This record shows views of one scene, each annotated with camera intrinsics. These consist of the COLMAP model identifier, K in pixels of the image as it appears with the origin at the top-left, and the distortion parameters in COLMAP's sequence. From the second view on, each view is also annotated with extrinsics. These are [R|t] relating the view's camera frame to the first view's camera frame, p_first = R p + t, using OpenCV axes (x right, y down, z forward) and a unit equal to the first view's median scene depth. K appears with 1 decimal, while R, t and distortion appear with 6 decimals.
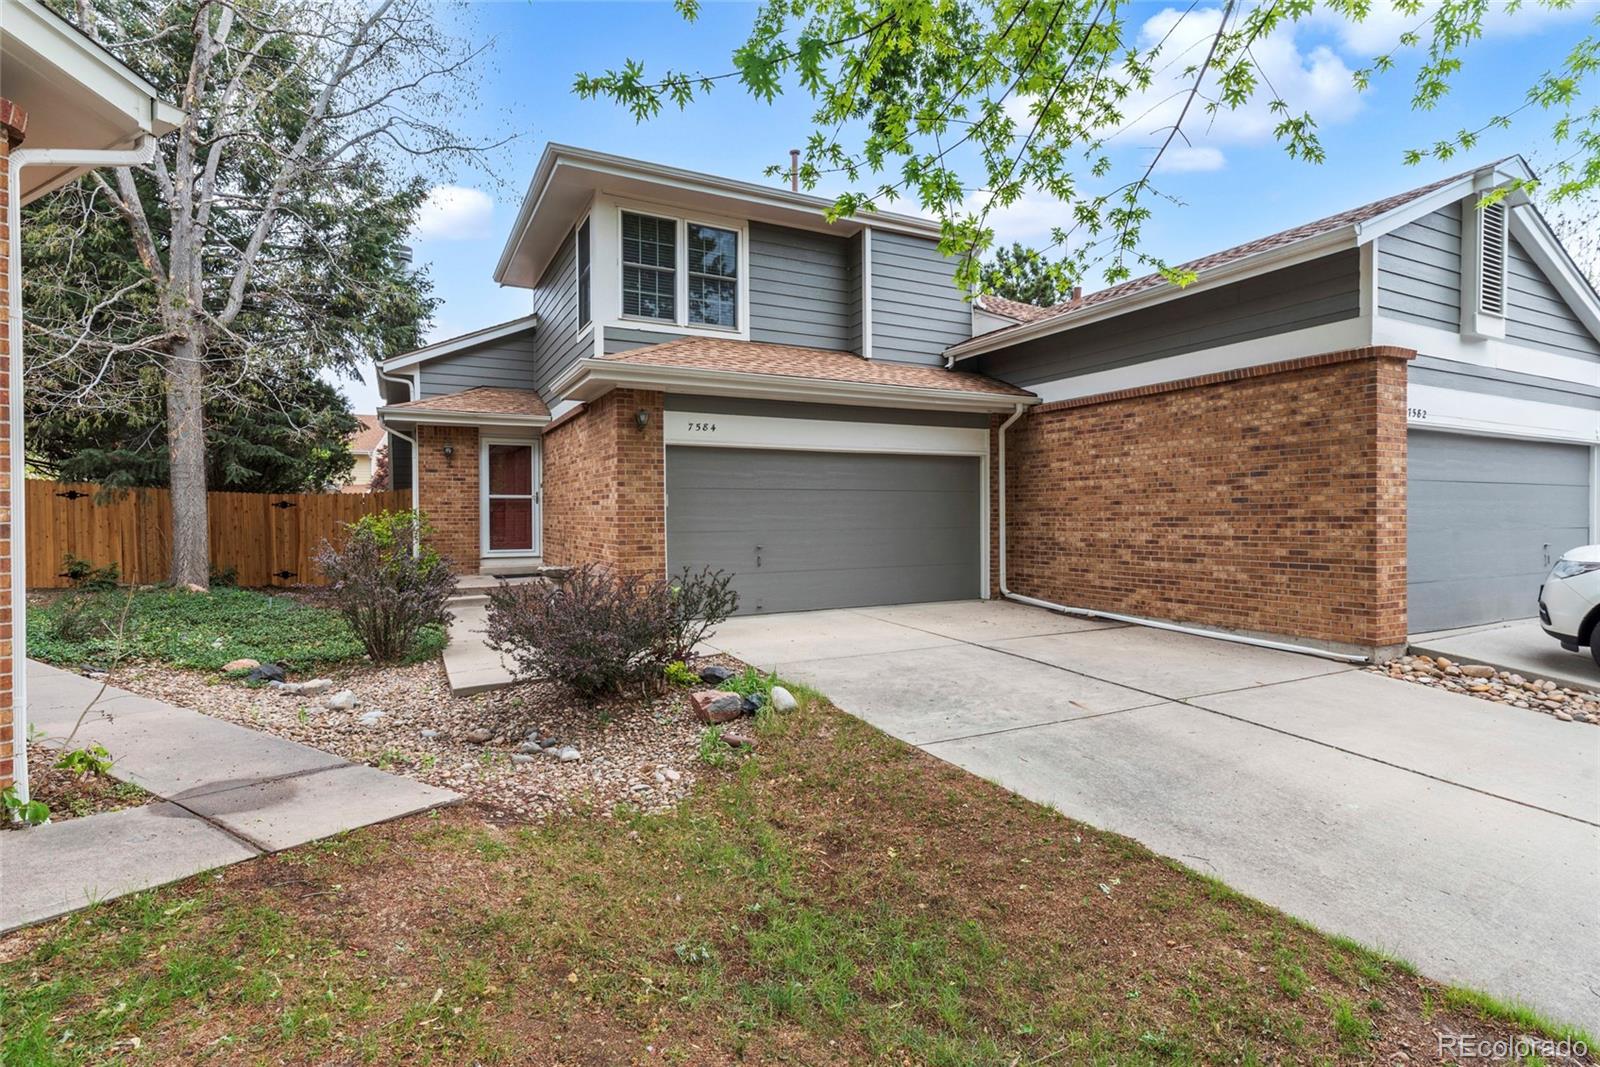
lens RADIAL K [[775.7, 0, 796.2], [0, 775.7, 530.3], [0, 0, 1]] dist [0.004194, 0.001177]
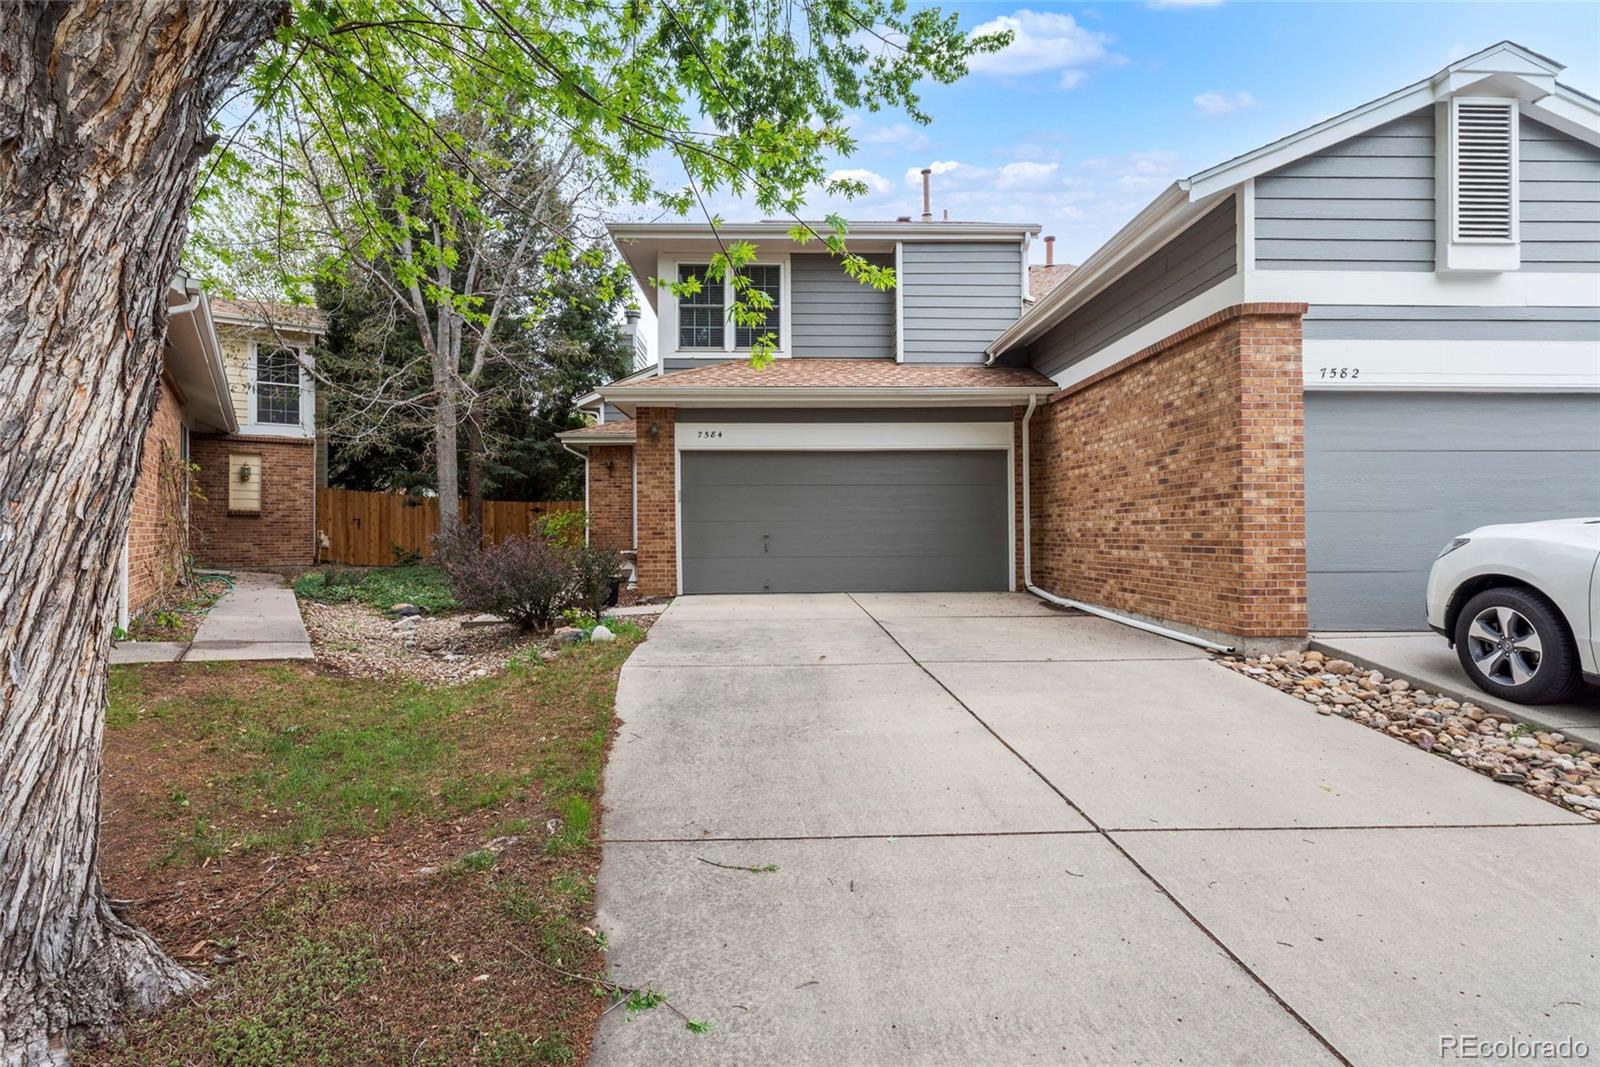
lens RADIAL K [[775.7, 0, 796.2], [0, 775.7, 530.3], [0, 0, 1]] dist [0.004194, 0.001177]
pose [[0.901772, -0.000437, -0.432213, 0.542151], [-0.008433, 0.999791, -0.018607, 0.038898], [0.432131, 0.020424, 0.901580, -0.029552]]
